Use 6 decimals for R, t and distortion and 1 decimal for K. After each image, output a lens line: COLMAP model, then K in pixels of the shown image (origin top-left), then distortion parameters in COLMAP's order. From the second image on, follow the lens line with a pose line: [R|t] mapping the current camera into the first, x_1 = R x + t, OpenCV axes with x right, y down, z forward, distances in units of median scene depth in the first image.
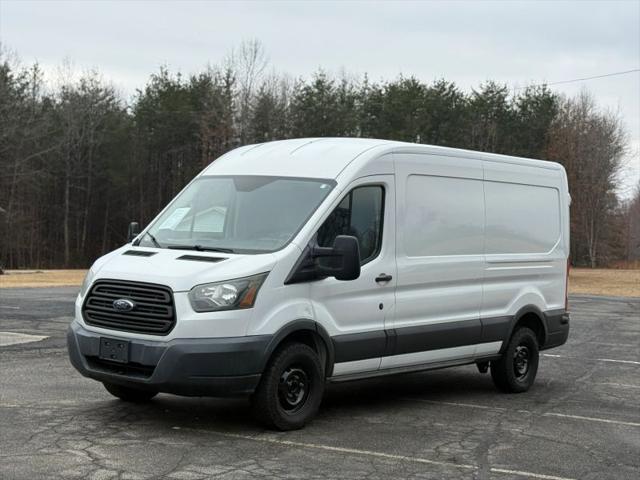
lens RADIAL K [[1165.0, 0, 319.2], [0, 1165.0, 245.2], [0, 0, 1]] dist [0.165944, 0.000000]
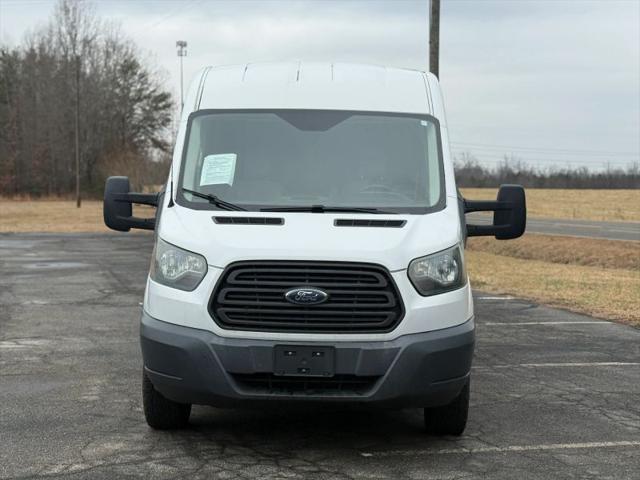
lens RADIAL K [[1165.0, 0, 319.9], [0, 1165.0, 238.6], [0, 0, 1]] dist [0.165944, 0.000000]
pose [[0.772741, -0.067554, 0.631116, -0.605272], [0.030755, 0.997137, 0.069077, -0.031581], [-0.633976, -0.033968, 0.772607, 0.458012]]
